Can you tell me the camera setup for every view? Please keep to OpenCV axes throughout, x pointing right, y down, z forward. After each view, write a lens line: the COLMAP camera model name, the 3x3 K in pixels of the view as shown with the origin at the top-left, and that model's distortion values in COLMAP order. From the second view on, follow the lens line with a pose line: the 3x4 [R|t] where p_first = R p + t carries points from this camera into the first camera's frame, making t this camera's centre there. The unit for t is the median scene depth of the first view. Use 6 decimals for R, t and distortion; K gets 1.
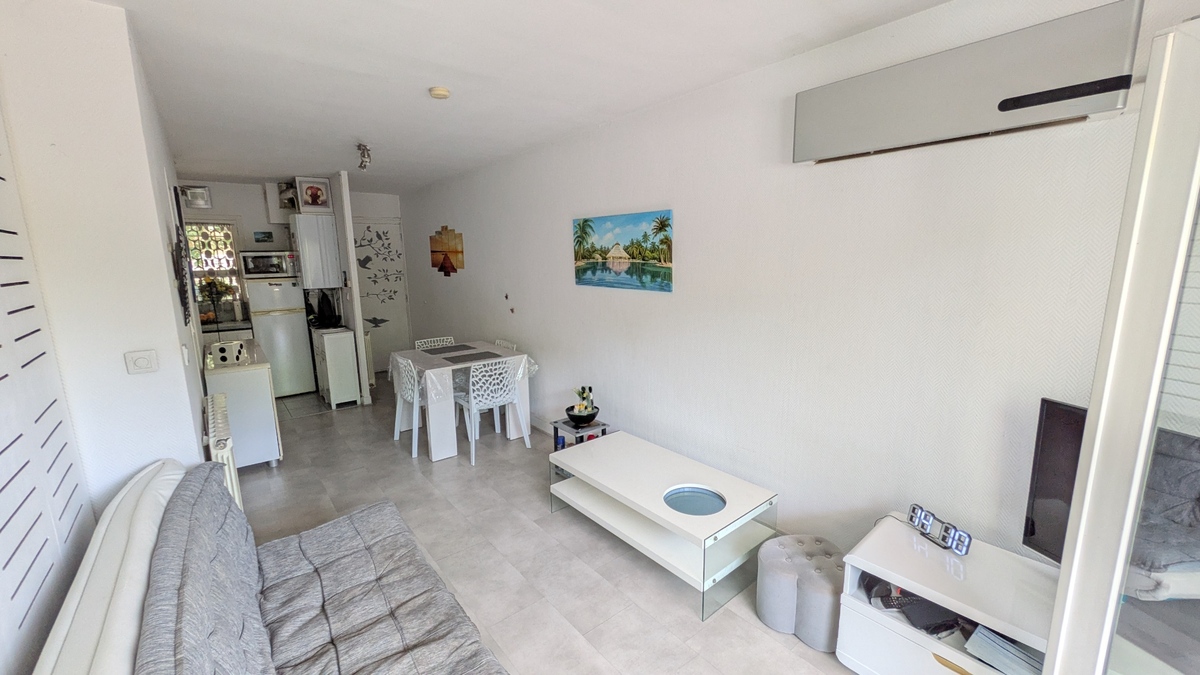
lens RADIAL K [[468.5, 0, 596.2], [0, 468.5, 332.4], [0, 0, 1]] dist [0.001755, -0.000201]
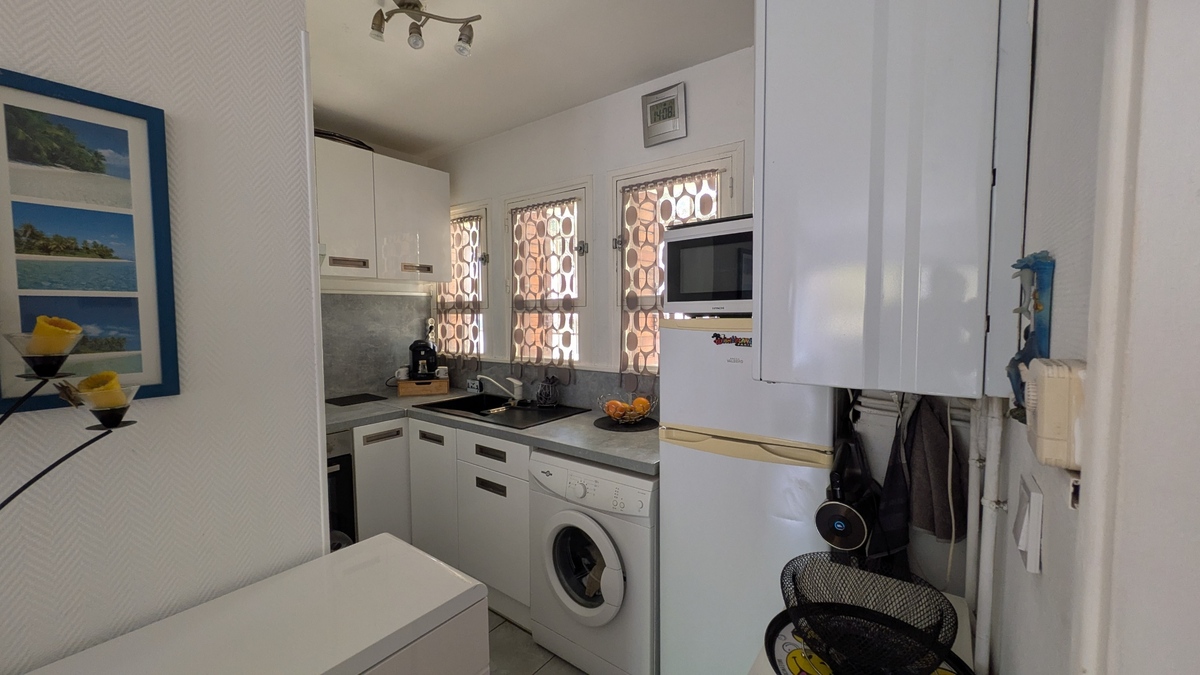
lens RADIAL K [[468.5, 0, 600.5], [0, 468.5, 336.3], [0, 0, 1]] dist [0.001755, -0.000201]
pose [[0.243074, 0.063545, -0.967924, -0.448468], [-0.160343, 0.986757, 0.024514, -0.098744], [0.956664, 0.149241, 0.250044, 0.859920]]
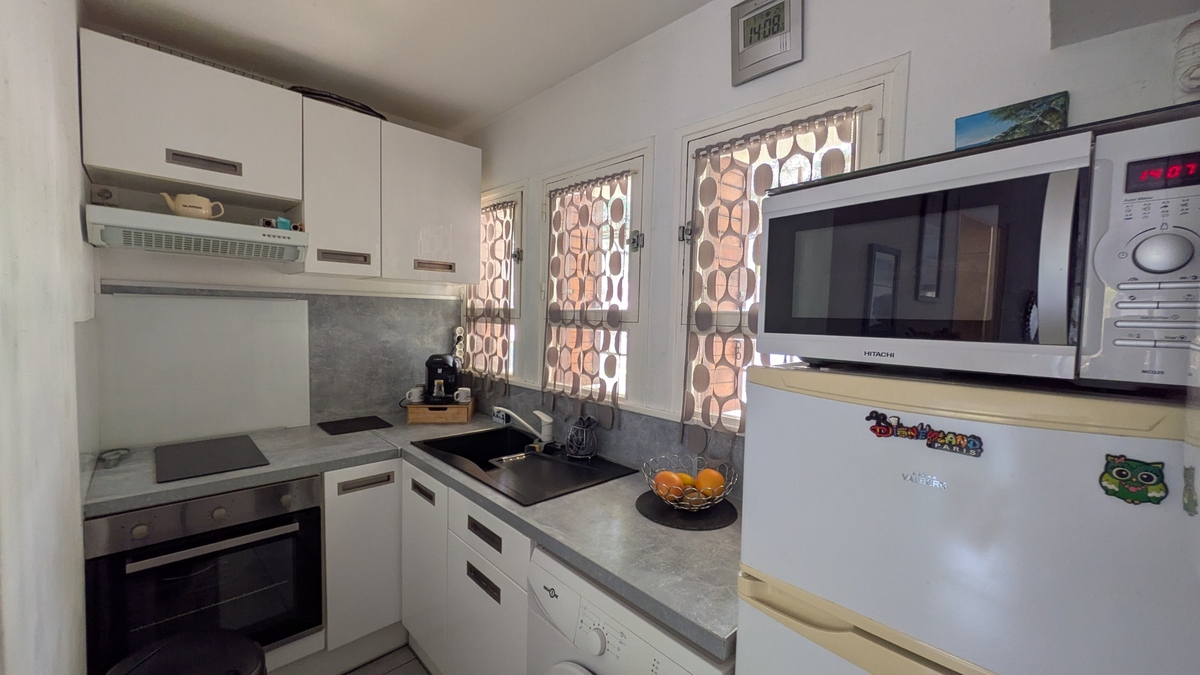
lens RADIAL K [[468.5, 0, 600.1], [0, 468.5, 338.3], [0, 0, 1]] dist [0.001755, -0.000201]
pose [[0.076758, 0.067697, -0.994749, -0.575402], [-0.194027, 0.979633, 0.051697, -0.115308], [0.977989, 0.189040, 0.088329, 0.904299]]
